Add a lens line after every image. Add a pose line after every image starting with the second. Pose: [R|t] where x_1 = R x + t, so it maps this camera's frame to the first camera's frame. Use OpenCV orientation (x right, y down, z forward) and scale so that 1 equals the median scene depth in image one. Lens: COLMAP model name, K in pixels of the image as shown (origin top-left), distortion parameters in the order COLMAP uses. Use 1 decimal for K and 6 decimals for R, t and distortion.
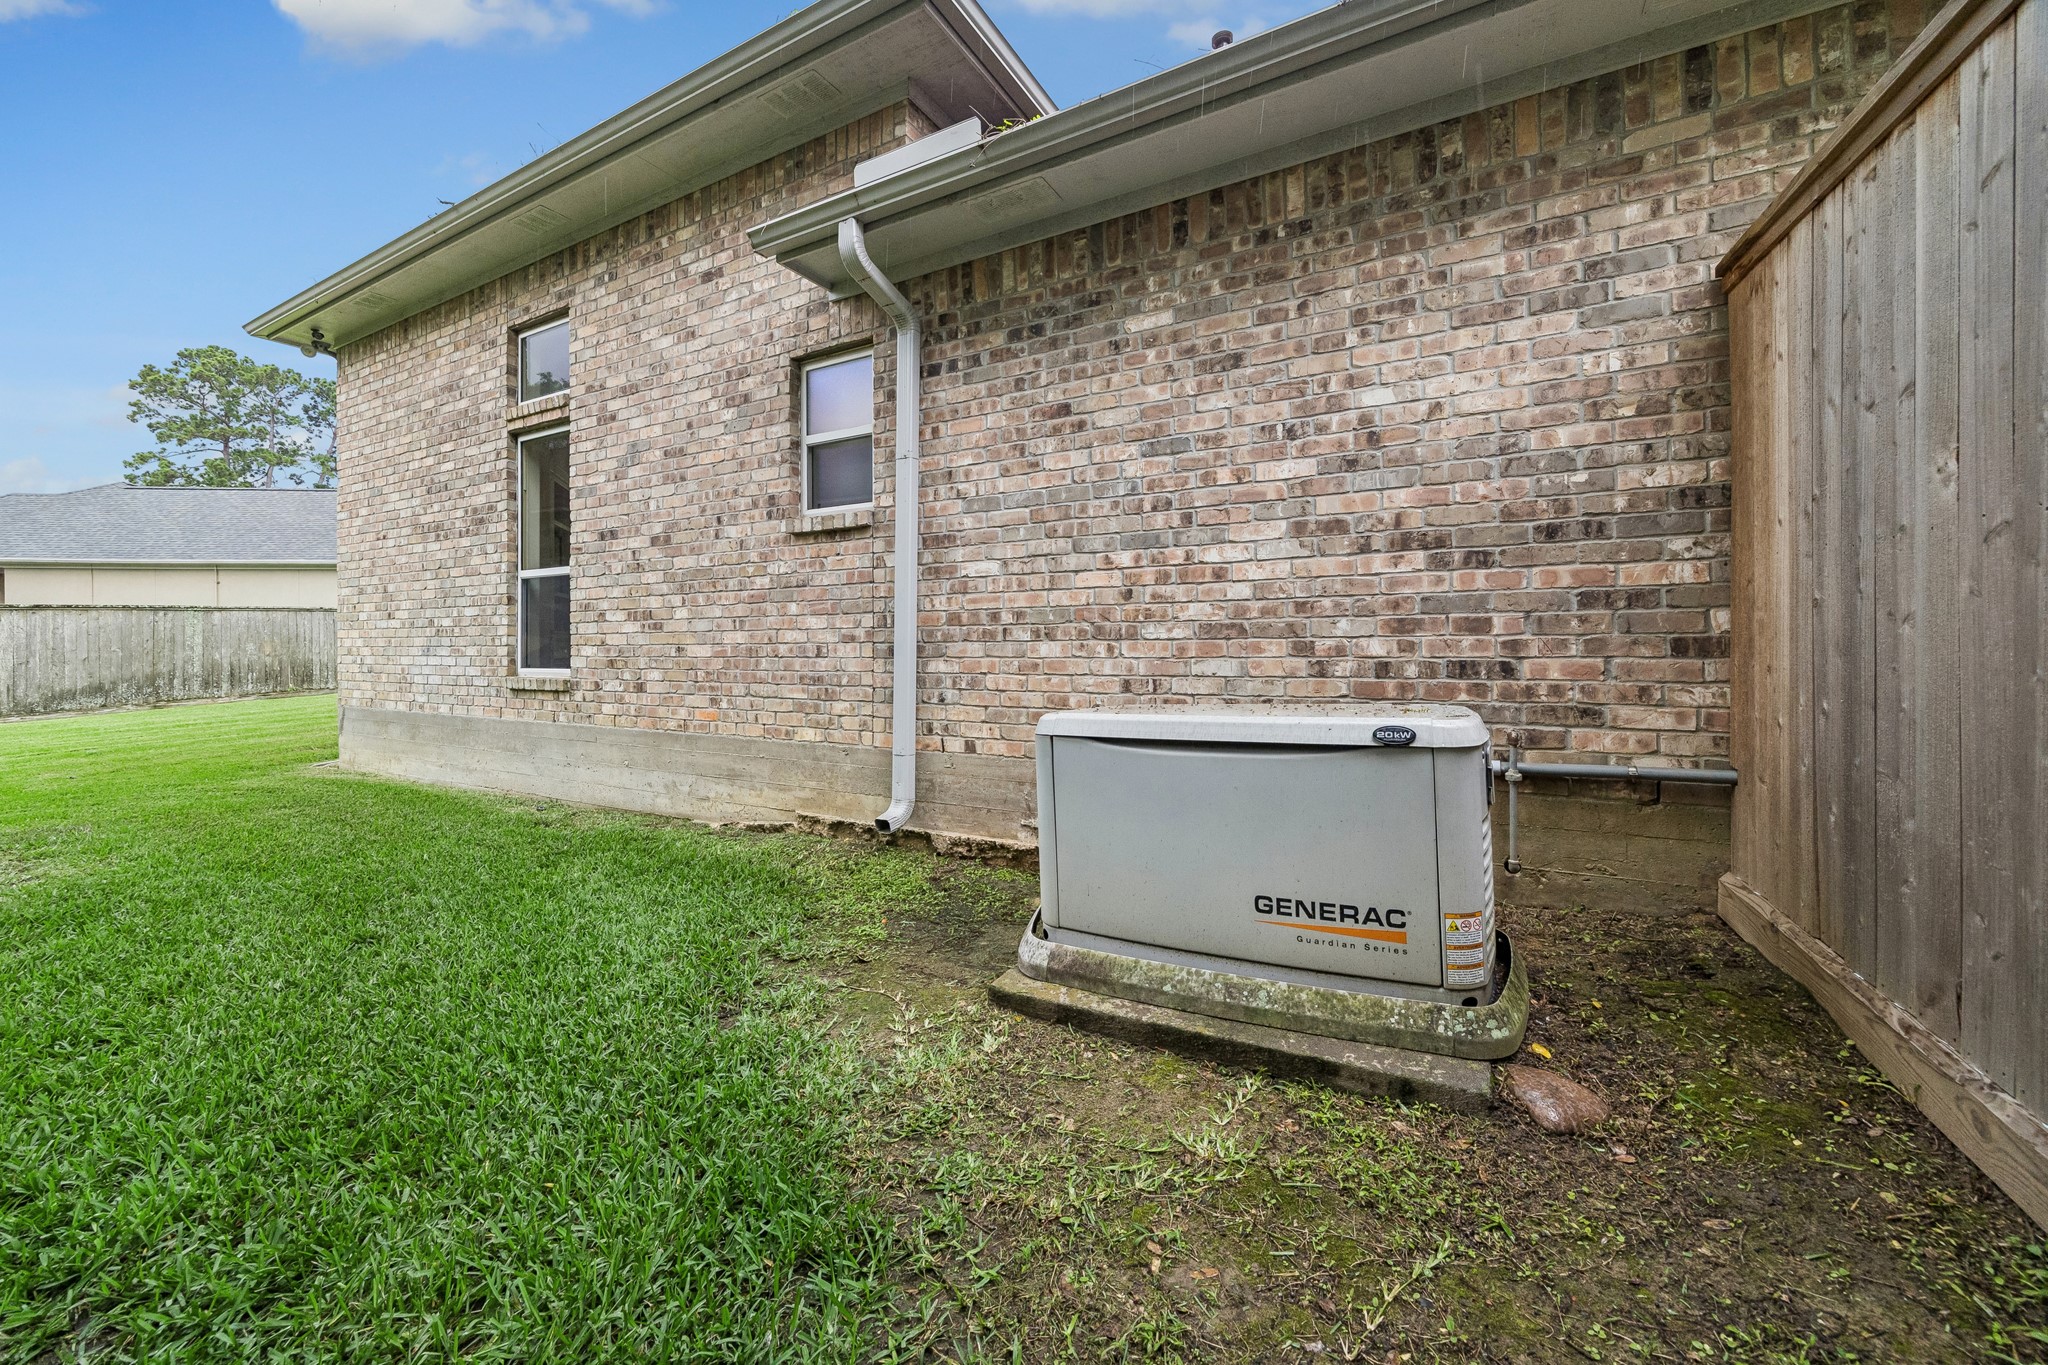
lens RADIAL K [[809.6, 0, 1023.3], [0, 809.6, 665.7], [0, 0, 1]] dist [0.002119, 0.000092]
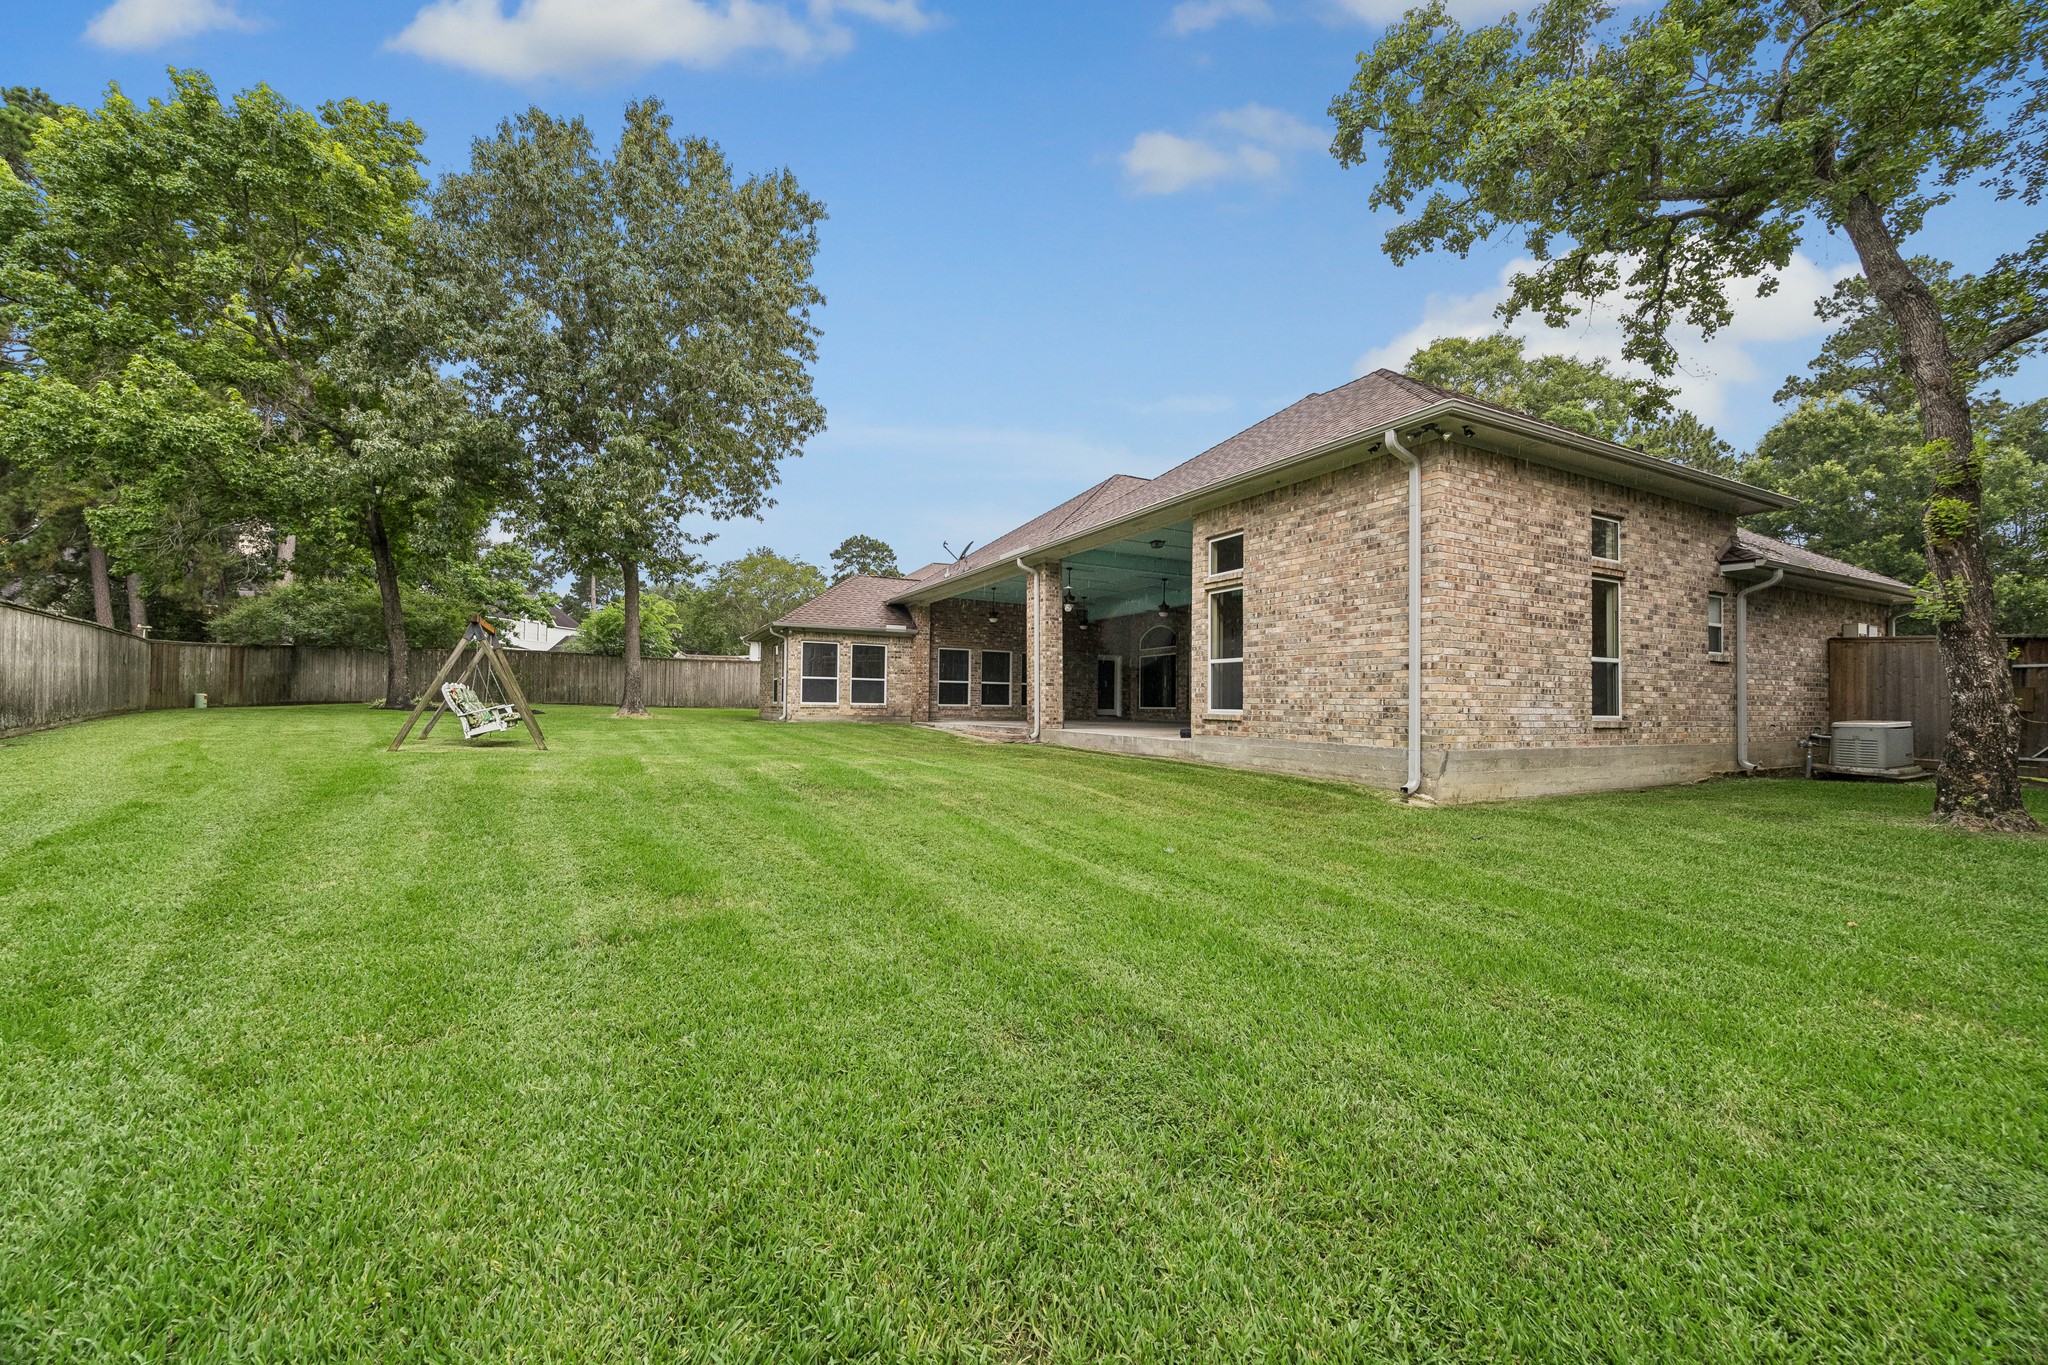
lens RADIAL K [[809.6, 0, 1026.1], [0, 809.6, 688.6], [0, 0, 1]] dist [0.002119, 0.000092]
pose [[0.518531, 0.020411, 0.854815, -2.503092], [-0.001359, 0.999733, -0.023048, -0.011770], [-0.855057, 0.010789, 0.518421, 1.074384]]
